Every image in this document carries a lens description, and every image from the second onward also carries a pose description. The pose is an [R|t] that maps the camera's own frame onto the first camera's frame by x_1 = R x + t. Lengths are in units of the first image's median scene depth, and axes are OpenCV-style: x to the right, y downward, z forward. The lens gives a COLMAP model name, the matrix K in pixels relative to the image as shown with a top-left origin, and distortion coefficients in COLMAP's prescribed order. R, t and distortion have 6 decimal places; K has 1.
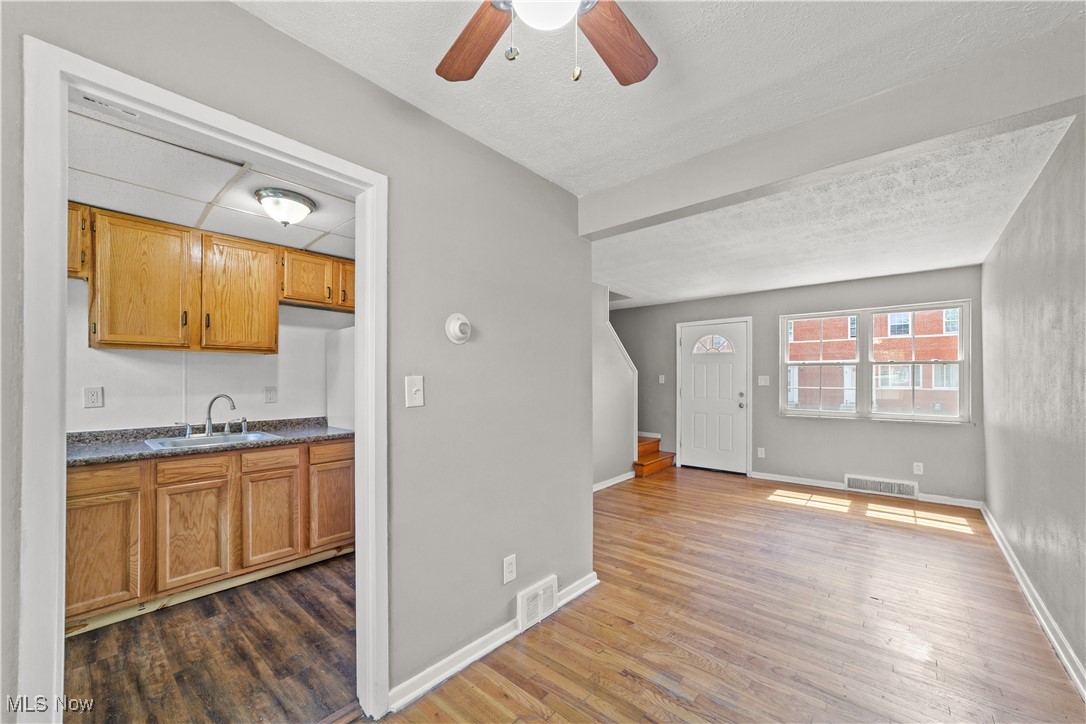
lens RADIAL K [[419.9, 0, 540.5], [0, 419.9, 375.6], [0, 0, 1]] dist [-0.010523, 0.003526]
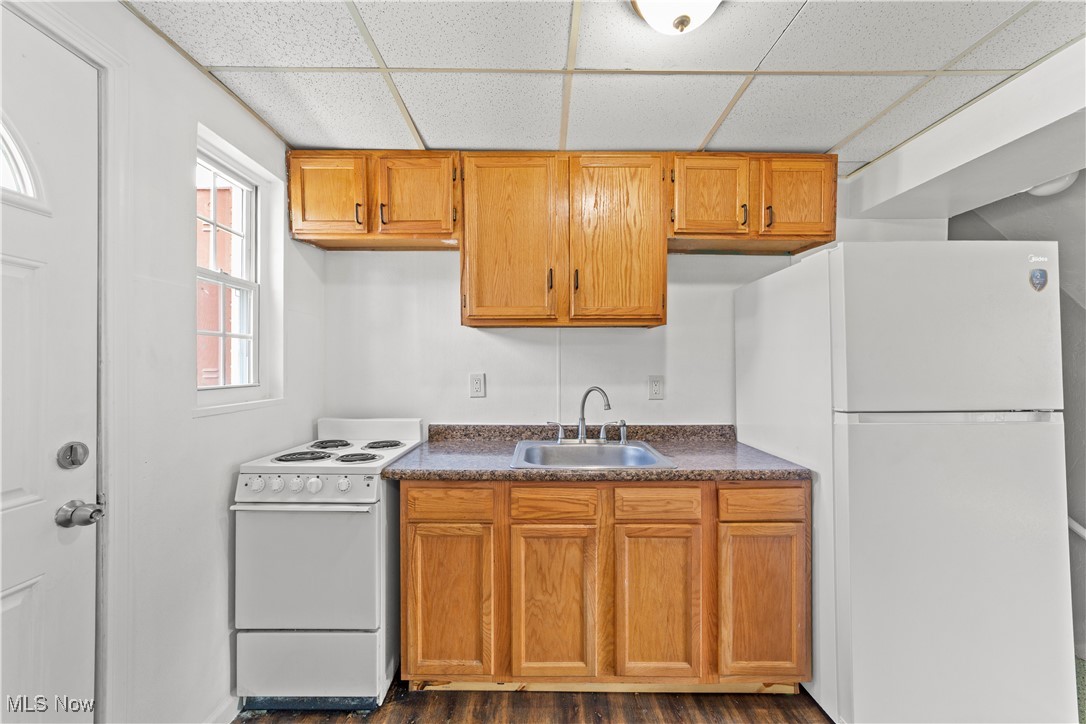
lens RADIAL K [[419.9, 0, 546.0], [0, 419.9, 364.5], [0, 0, 1]] dist [-0.010523, 0.003526]
pose [[0.673673, 0.002383, -0.739026, -0.317927], [0.005308, 0.999953, 0.008062, 0.002514], [0.739010, -0.009354, 0.673629, 0.494567]]
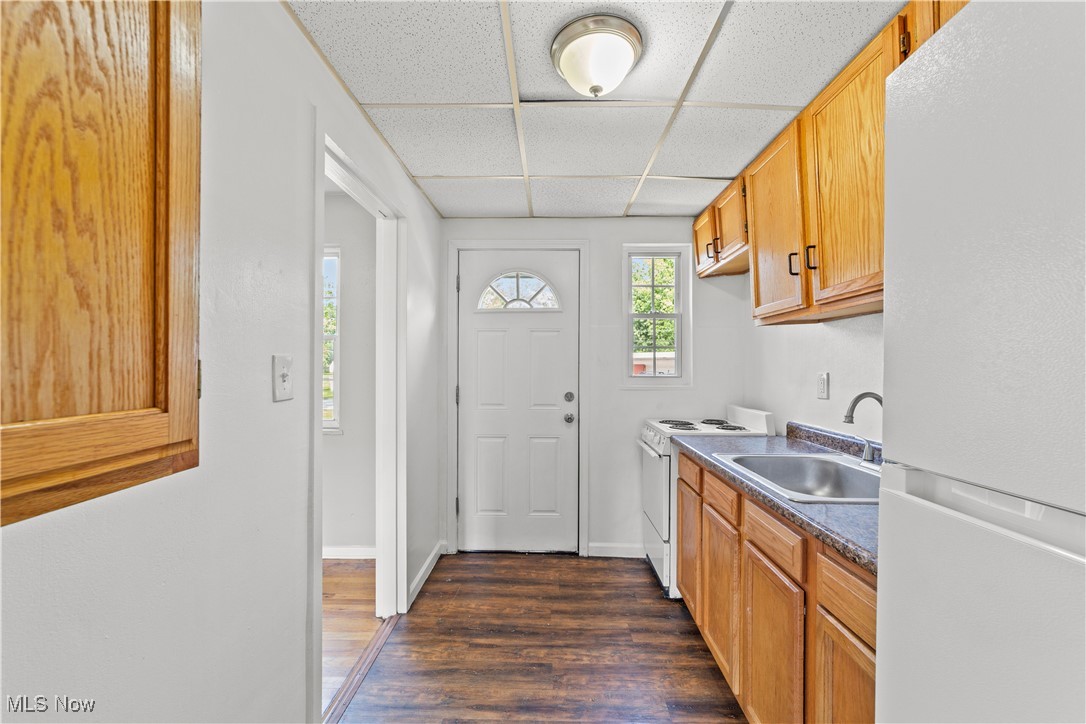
lens RADIAL K [[419.9, 0, 540.7], [0, 419.9, 363.9], [0, 0, 1]] dist [-0.010523, 0.003526]
pose [[-0.760541, -0.002930, -0.649283, -0.151803], [0.005979, 0.999916, -0.011516, 0.016118], [0.649262, -0.012641, -0.760460, 1.189542]]
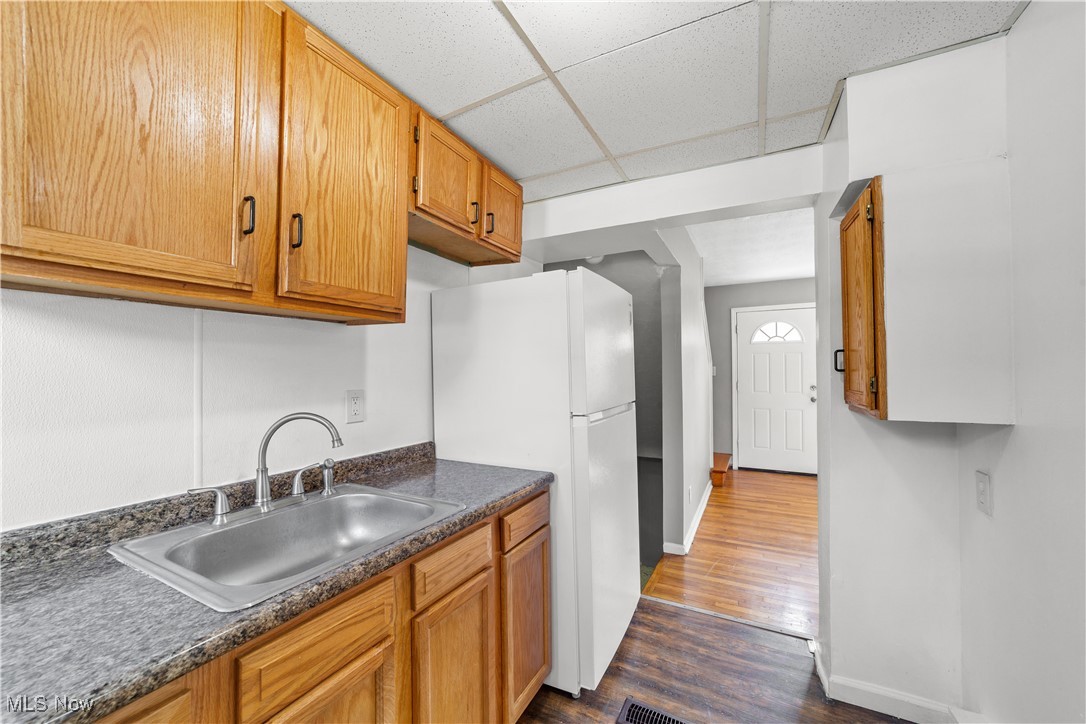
lens RADIAL K [[419.9, 0, 541.4], [0, 419.9, 363.8], [0, 0, 1]] dist [-0.010523, 0.003526]
pose [[0.970043, 0.002233, 0.242924, -0.665775], [-0.000992, 0.999986, -0.005232, -0.002749], [-0.242932, 0.004834, 0.970031, 0.554633]]
